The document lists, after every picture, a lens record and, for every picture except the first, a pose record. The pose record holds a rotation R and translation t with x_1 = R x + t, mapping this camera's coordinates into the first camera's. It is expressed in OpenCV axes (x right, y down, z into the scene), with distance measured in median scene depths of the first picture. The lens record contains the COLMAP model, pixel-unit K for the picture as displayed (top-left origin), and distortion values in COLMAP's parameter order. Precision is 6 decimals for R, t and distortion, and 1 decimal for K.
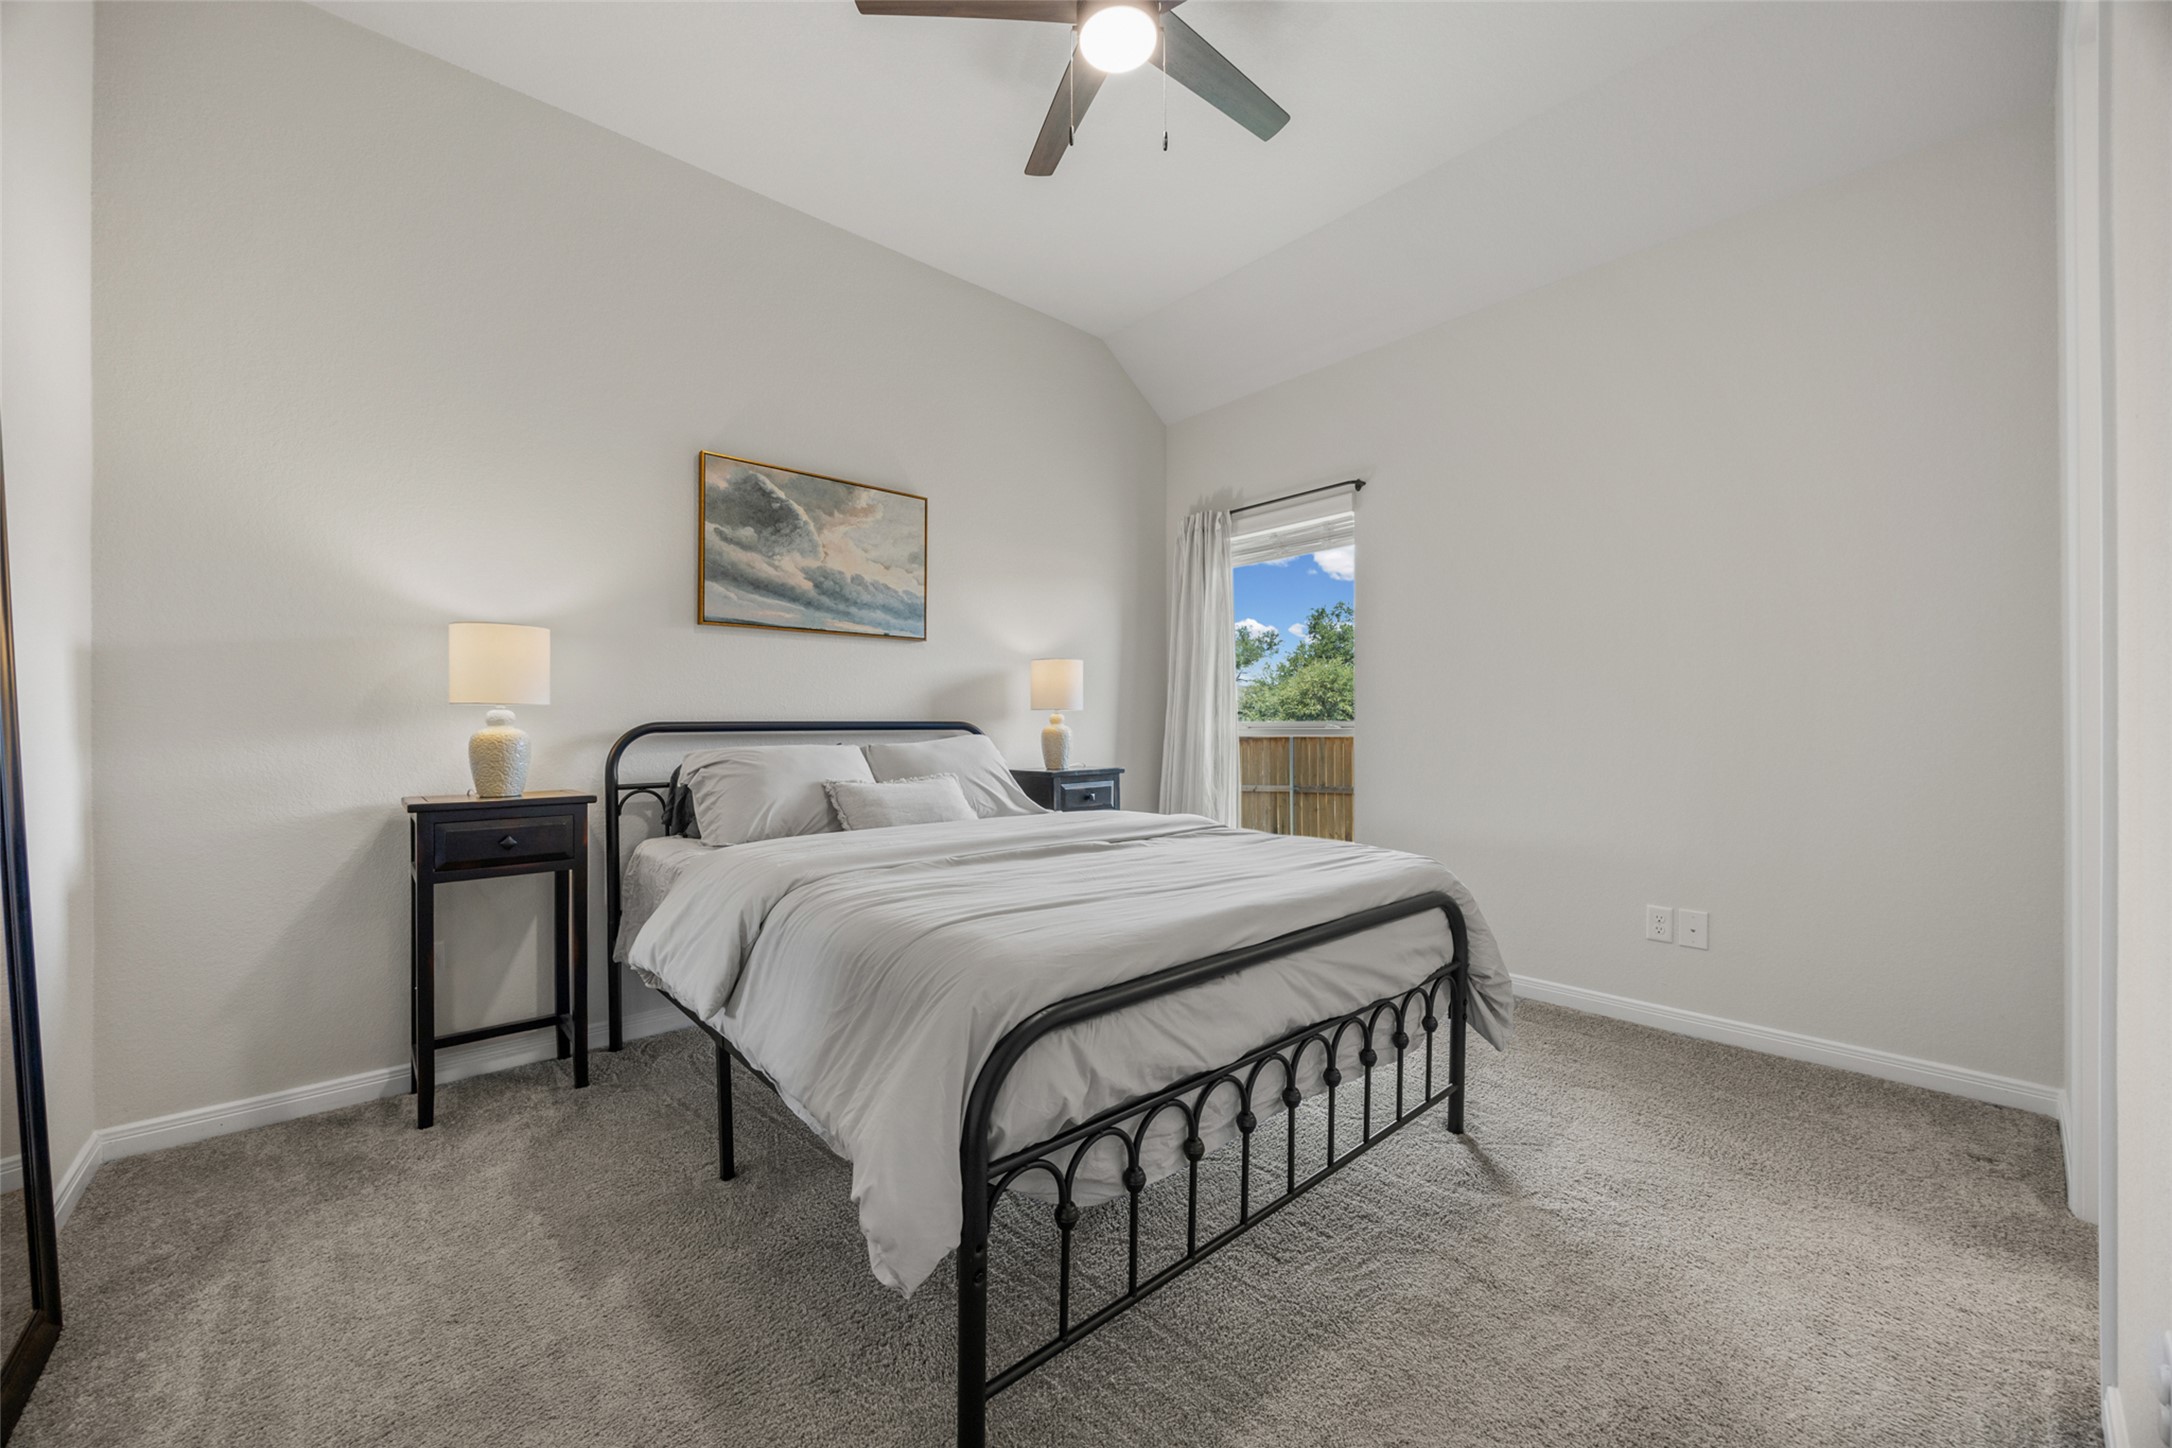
lens RADIAL K [[827.8, 0, 1084.6], [0, 827.8, 728.8], [0, 0, 1]] dist [-0.002843, -0.000149]
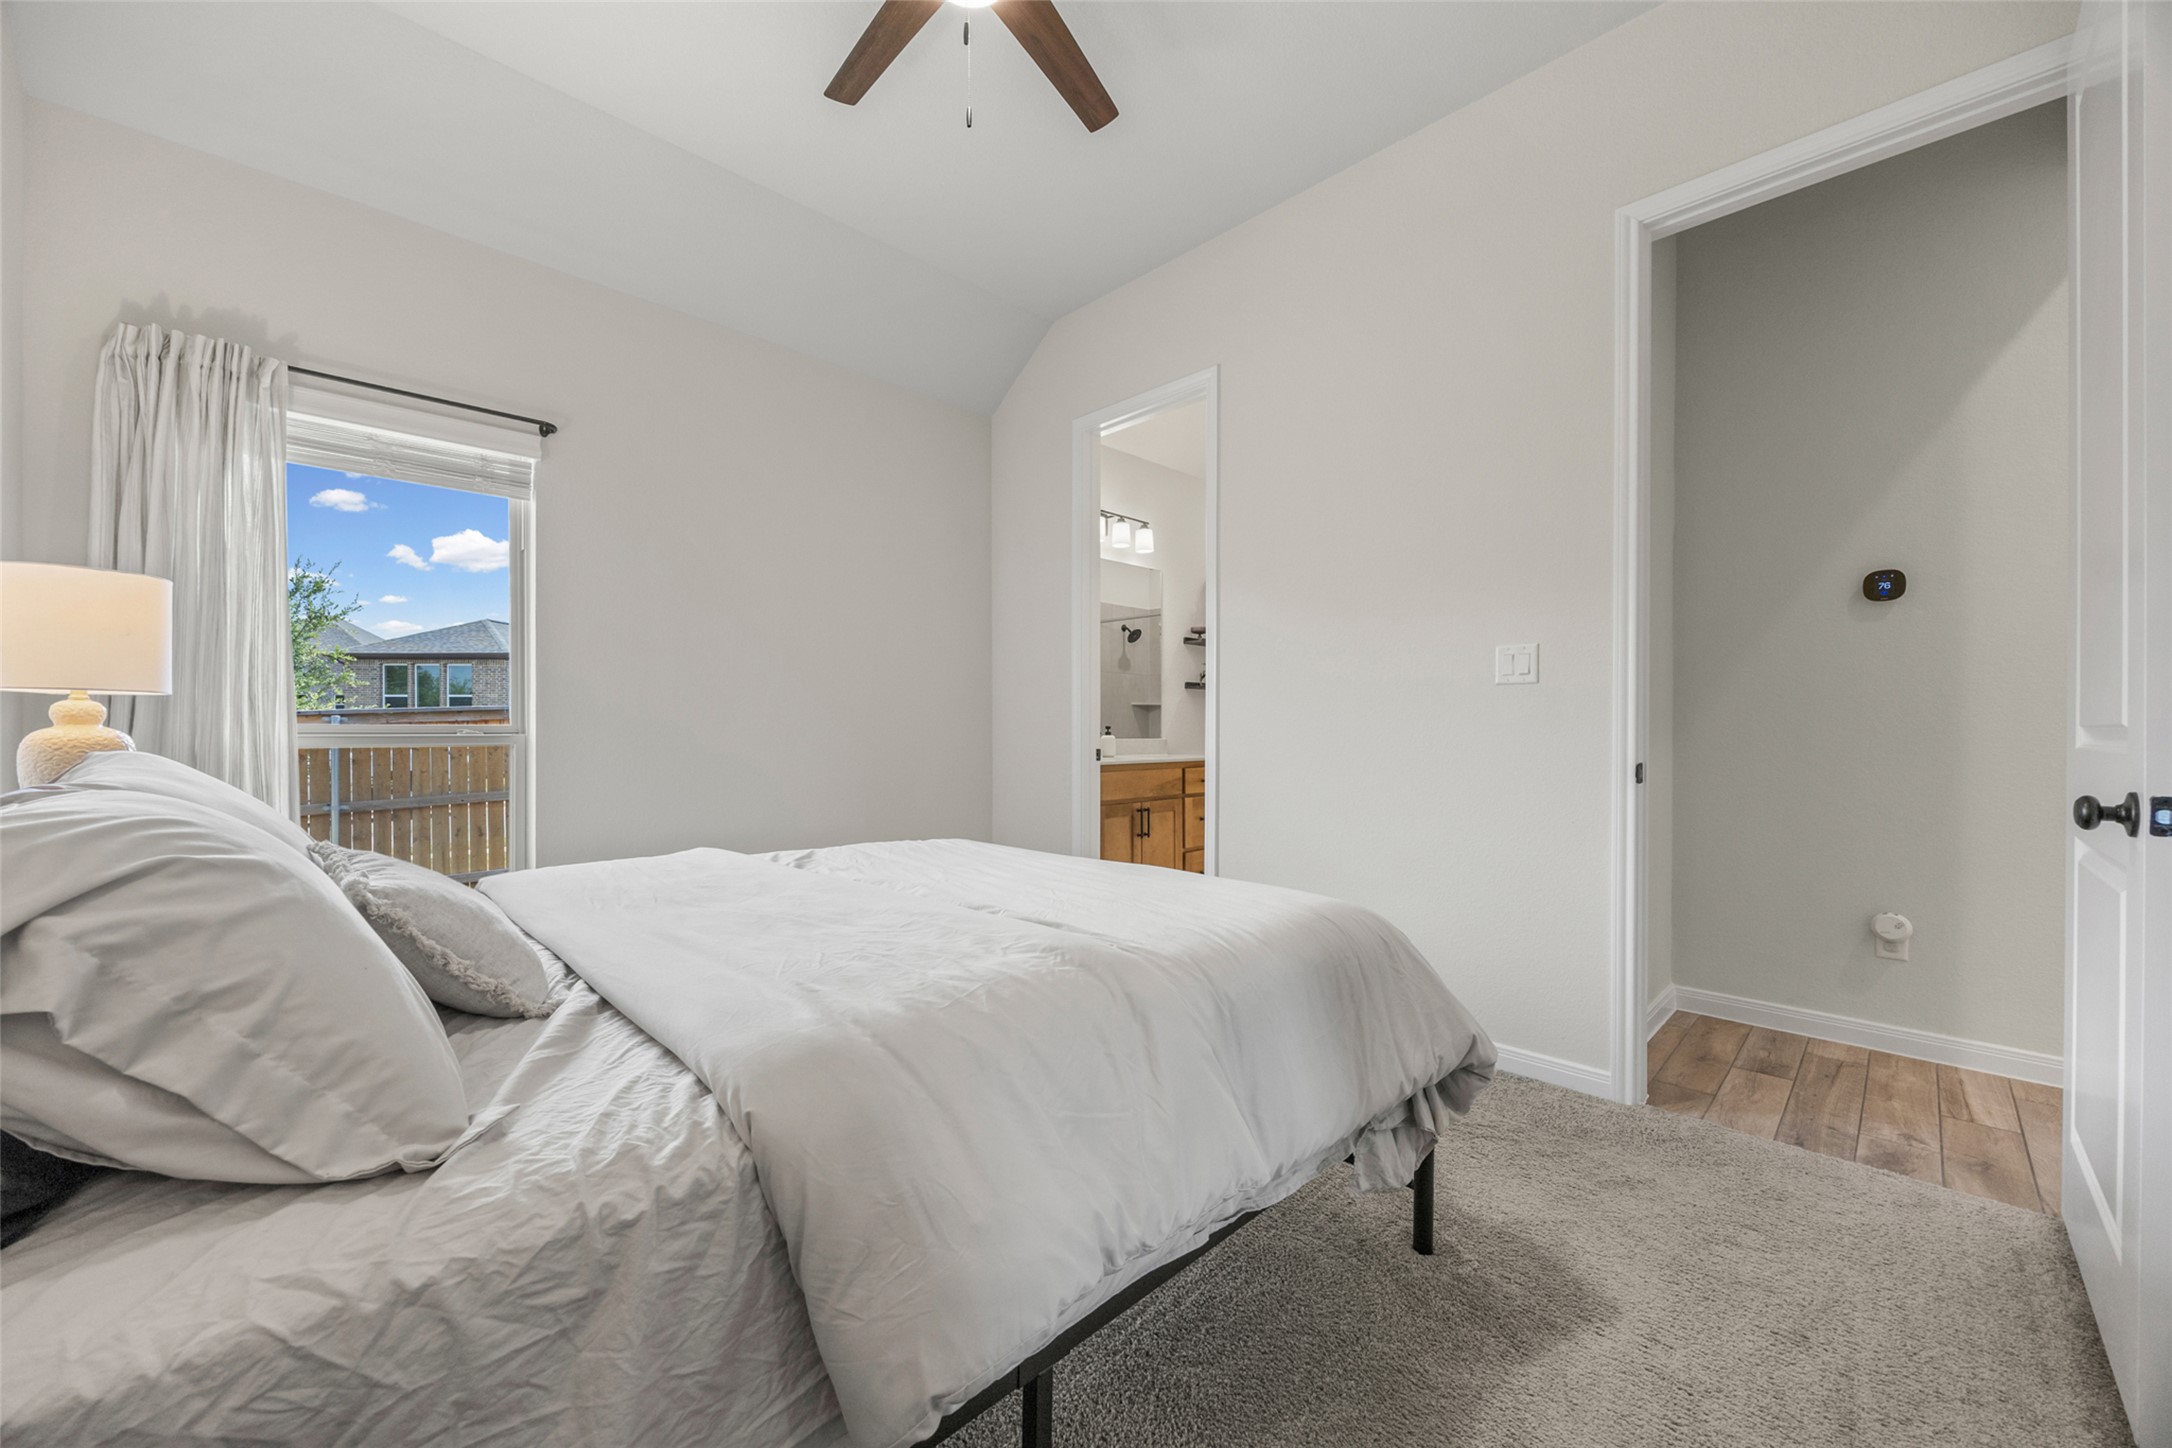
lens RADIAL K [[827.8, 0, 1084.6], [0, 827.8, 728.8], [0, 0, 1]] dist [-0.002843, -0.000149]
pose [[-0.050053, 0.002442, 0.998744, -0.460613], [0.005097, 0.999985, -0.002189, -0.000807], [-0.998734, 0.004981, -0.050065, 0.490348]]
